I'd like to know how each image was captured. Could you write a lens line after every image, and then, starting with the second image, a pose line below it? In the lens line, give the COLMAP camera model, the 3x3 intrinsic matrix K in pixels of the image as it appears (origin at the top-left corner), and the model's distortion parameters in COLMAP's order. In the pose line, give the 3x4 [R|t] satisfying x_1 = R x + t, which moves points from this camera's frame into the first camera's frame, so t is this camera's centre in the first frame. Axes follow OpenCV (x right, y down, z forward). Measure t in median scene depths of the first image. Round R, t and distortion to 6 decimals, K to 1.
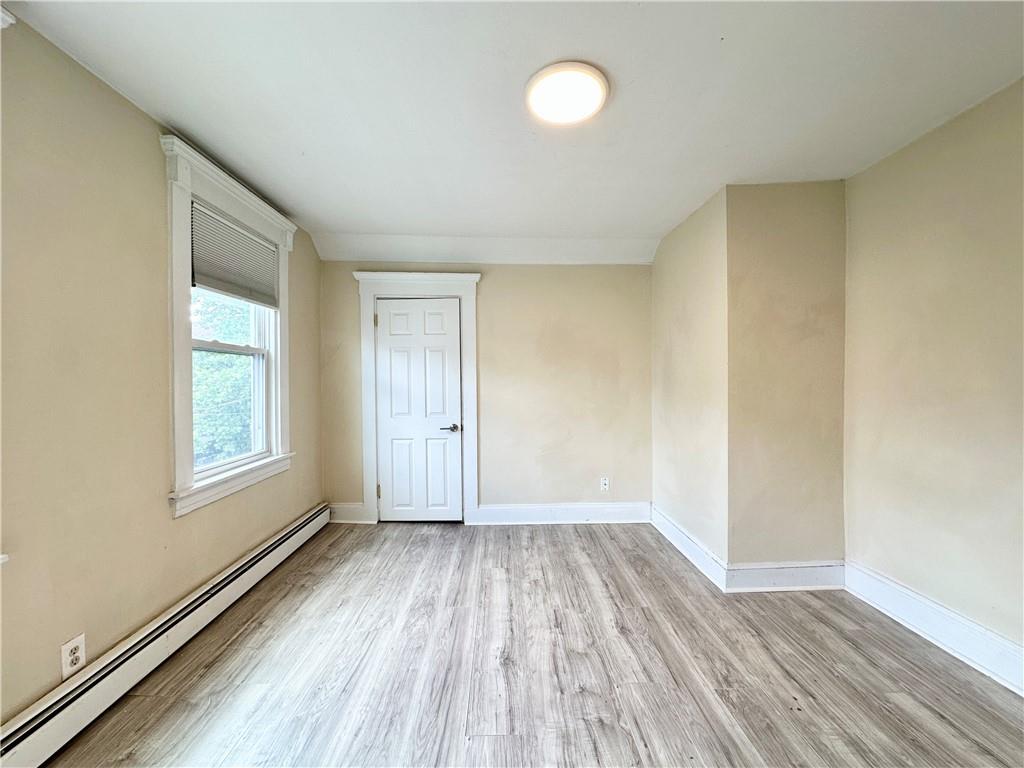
lens RADIAL K [[409.6, 0, 512.0], [0, 409.6, 384.0], [0, 0, 1]] dist [-0.005109, 0.001070]
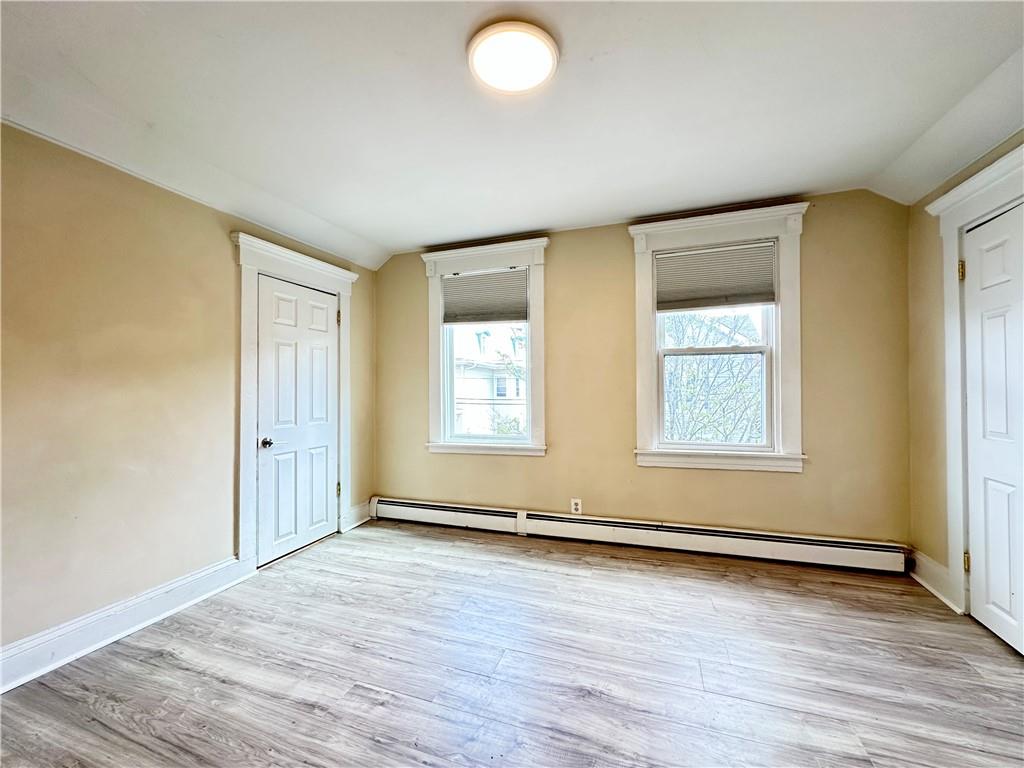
lens RADIAL K [[409.6, 0, 512.0], [0, 409.6, 384.0], [0, 0, 1]] dist [-0.005109, 0.001070]
pose [[-0.348527, 0.001654, -0.937297, 0.564149], [0.003192, 0.999995, 0.000578, 0.007217], [0.937293, -0.002790, -0.348530, 0.752732]]
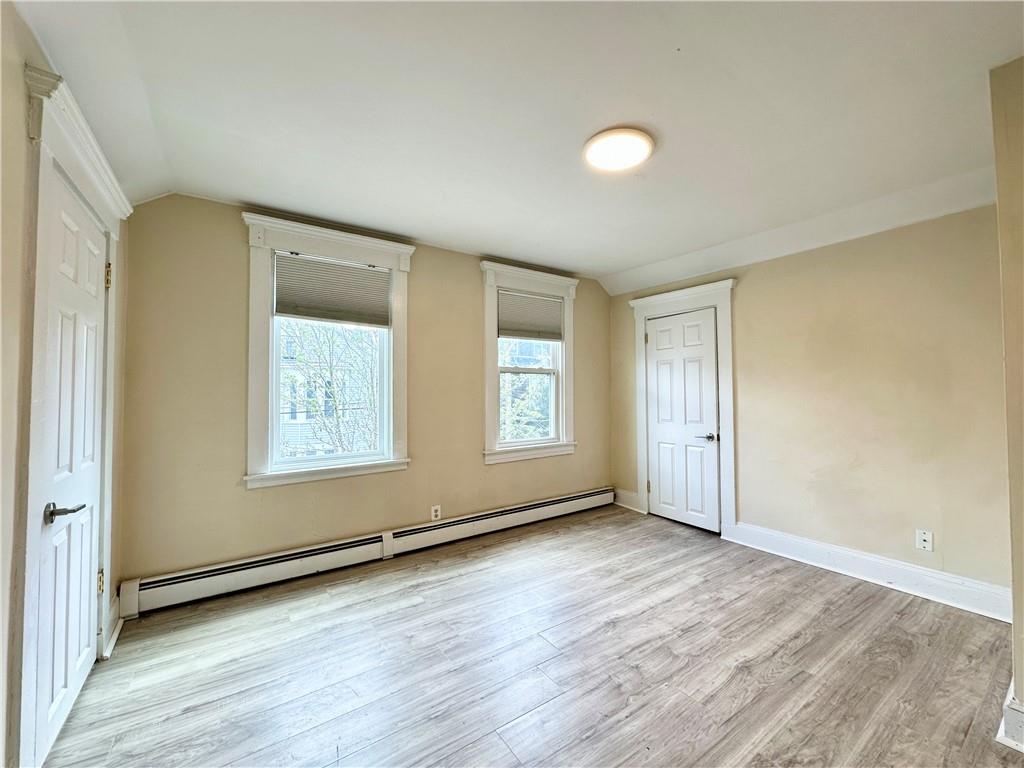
lens RADIAL K [[409.6, 0, 512.0], [0, 409.6, 384.0], [0, 0, 1]] dist [-0.005109, 0.001070]
pose [[0.546724, -0.016472, -0.837151, 0.547000], [-0.005611, 0.999712, -0.023335, 0.004034], [0.837294, 0.017456, 0.546474, 0.056718]]
